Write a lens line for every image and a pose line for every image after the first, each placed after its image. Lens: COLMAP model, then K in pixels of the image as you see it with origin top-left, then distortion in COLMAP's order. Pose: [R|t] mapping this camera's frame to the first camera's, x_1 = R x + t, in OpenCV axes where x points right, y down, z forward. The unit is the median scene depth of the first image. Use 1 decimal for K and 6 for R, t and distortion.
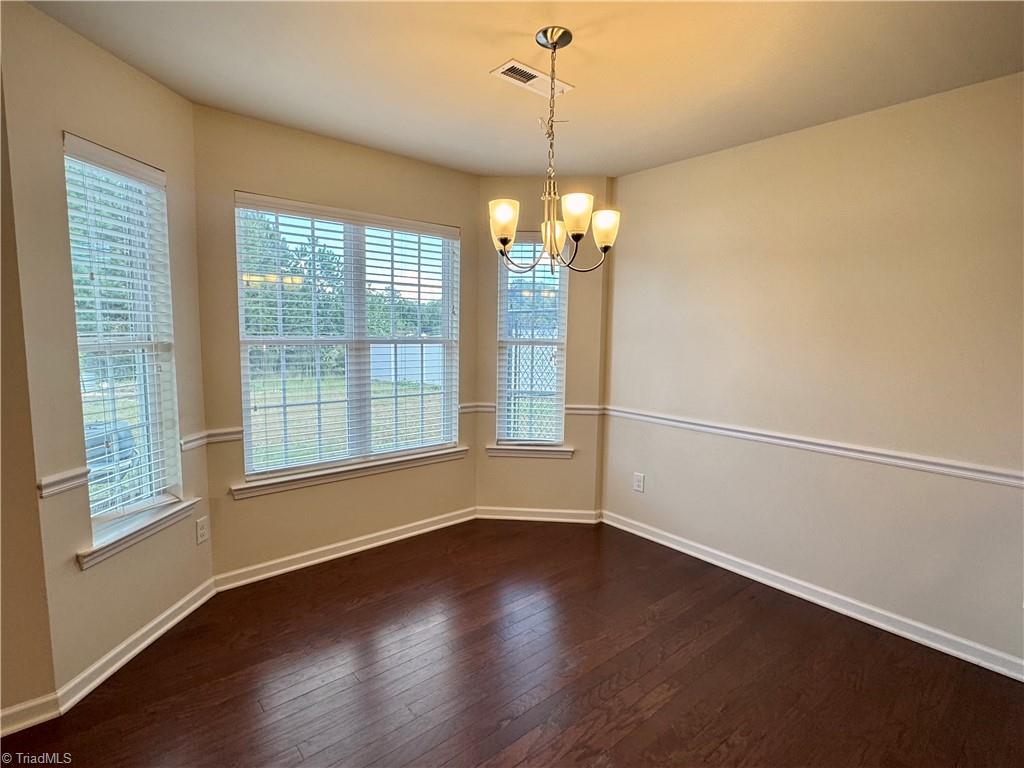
lens RADIAL K [[508.2, 0, 512.0], [0, 508.2, 384.0], [0, 0, 1]] dist [-0.000495, -0.000761]
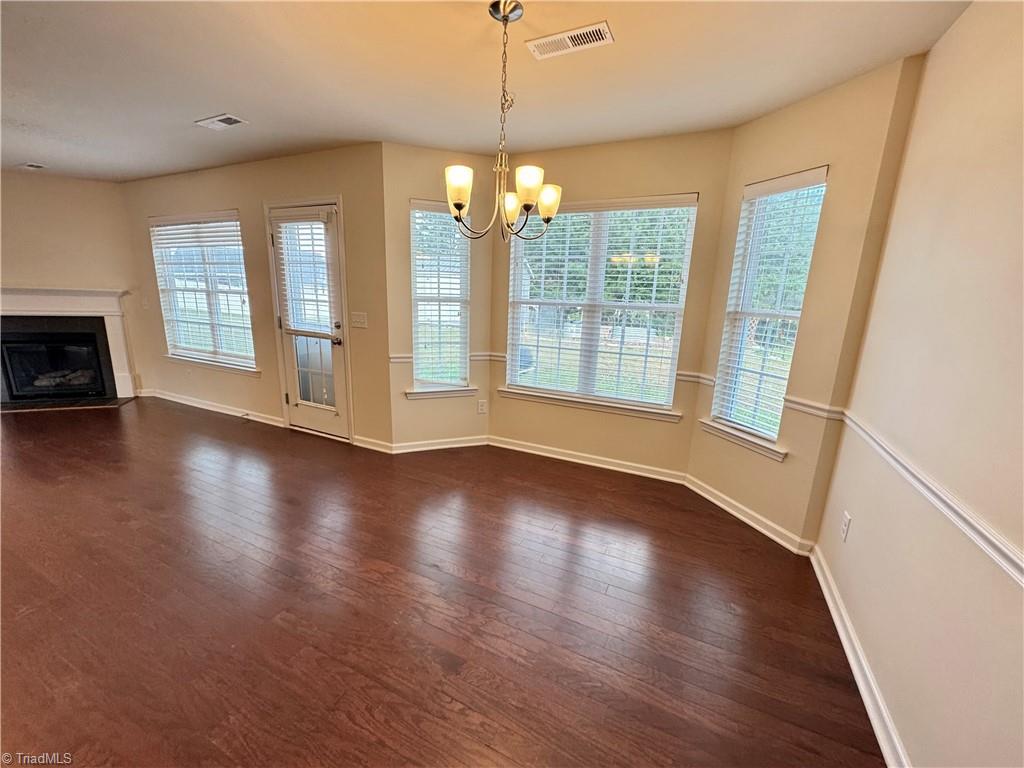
lens RADIAL K [[405.3, 0, 512.0], [0, 405.3, 384.0], [0, 0, 1]] dist [-0.000180, -0.000026]
pose [[0.411443, 0.200344, -0.889144, 0.543818], [-0.121655, 0.978885, 0.164270, -0.031452], [0.903280, 0.040581, 0.427128, 0.374222]]
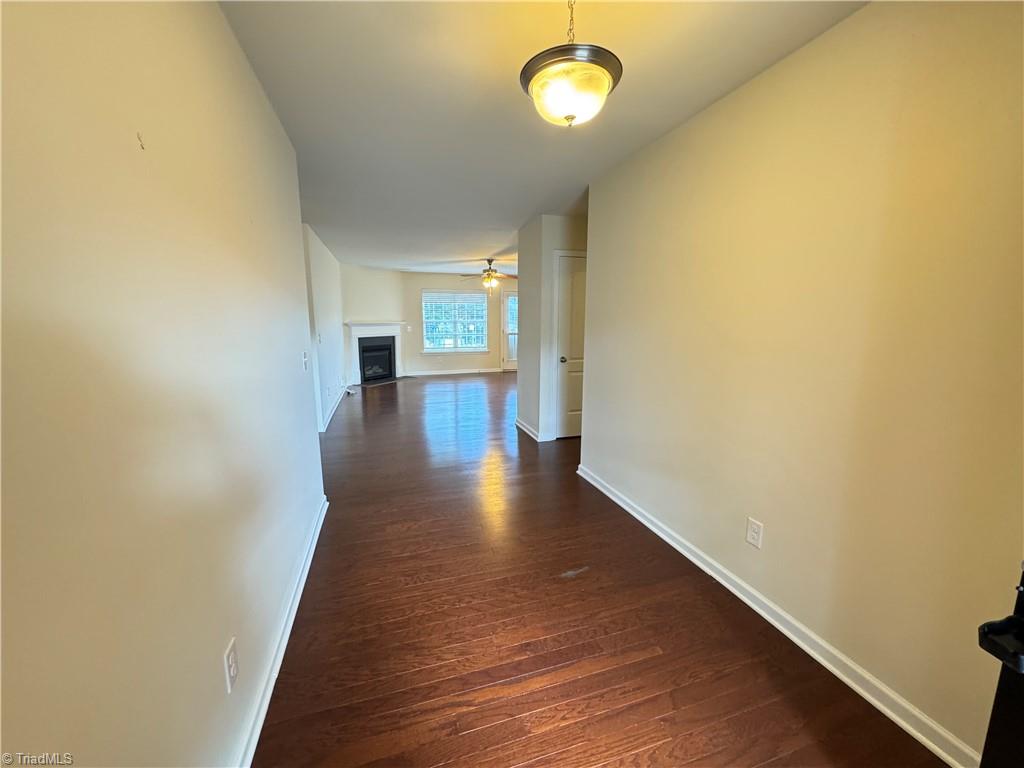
lens RADIAL K [[405.3, 0, 512.0], [0, 405.3, 384.0], [0, 0, 1]] dist [-0.000180, -0.000026]
pose [[0.920929, 0.047304, -0.386850, 0.517849], [-0.027899, 0.998062, 0.055628, 0.286110], [0.388731, -0.040437, 0.920463, -2.498639]]
